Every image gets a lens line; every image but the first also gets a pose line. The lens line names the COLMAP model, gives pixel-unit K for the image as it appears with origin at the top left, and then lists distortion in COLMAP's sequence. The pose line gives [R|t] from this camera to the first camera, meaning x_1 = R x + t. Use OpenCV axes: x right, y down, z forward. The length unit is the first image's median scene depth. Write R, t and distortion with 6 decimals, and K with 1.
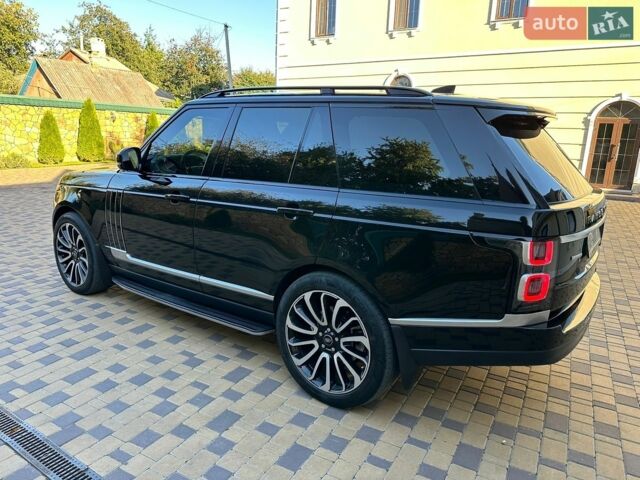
lens RADIAL K [[455.4, 0, 319.9], [0, 455.4, 231.8], [0, 0, 1]] dist [0.048814, -0.069978]
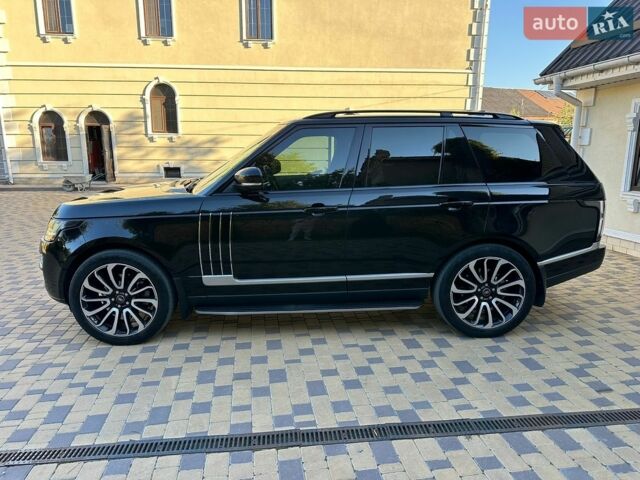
lens RADIAL K [[448.9, 0, 320.0], [0, 448.9, 240.0], [0, 0, 1]] dist [0.053446, -0.074489]
pose [[0.781987, -0.158608, 0.602776, -1.012032], [0.154158, 0.986252, 0.059520, -0.070574], [-0.603930, 0.046379, 0.795687, 0.162217]]
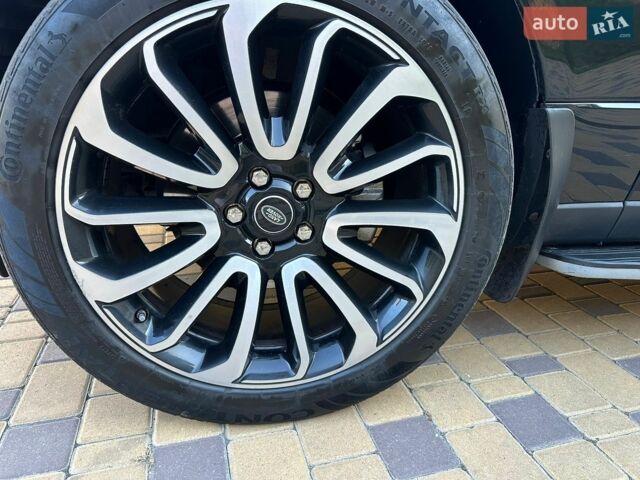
lens RADIAL K [[448.9, 0, 320.0], [0, 448.9, 240.0], [0, 0, 1]] dist [0.053446, -0.074489]
pose [[0.705048, -0.240606, 0.667095, -0.876969], [0.133290, 0.968880, 0.208580, 0.036543], [-0.696521, -0.058142, 0.715177, 1.209290]]
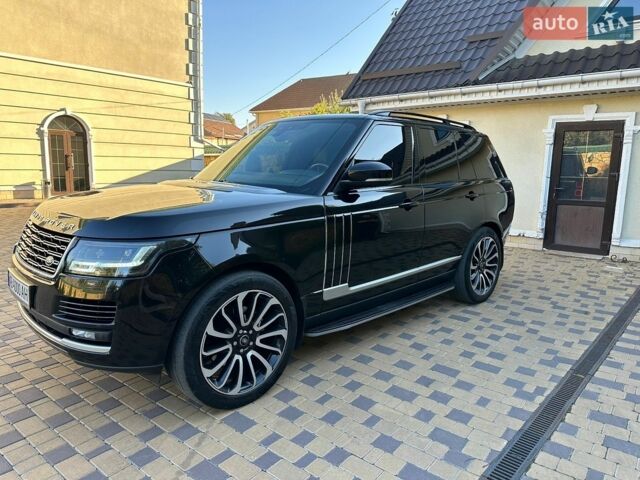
lens RADIAL K [[448.9, 0, 320.0], [0, 448.9, 240.0], [0, 0, 1]] dist [0.053446, -0.074489]
pose [[0.154513, -0.188300, 0.969881, -1.484394], [0.189298, 0.969125, 0.157996, -0.214735], [-0.969687, 0.159185, 0.185387, 1.070864]]
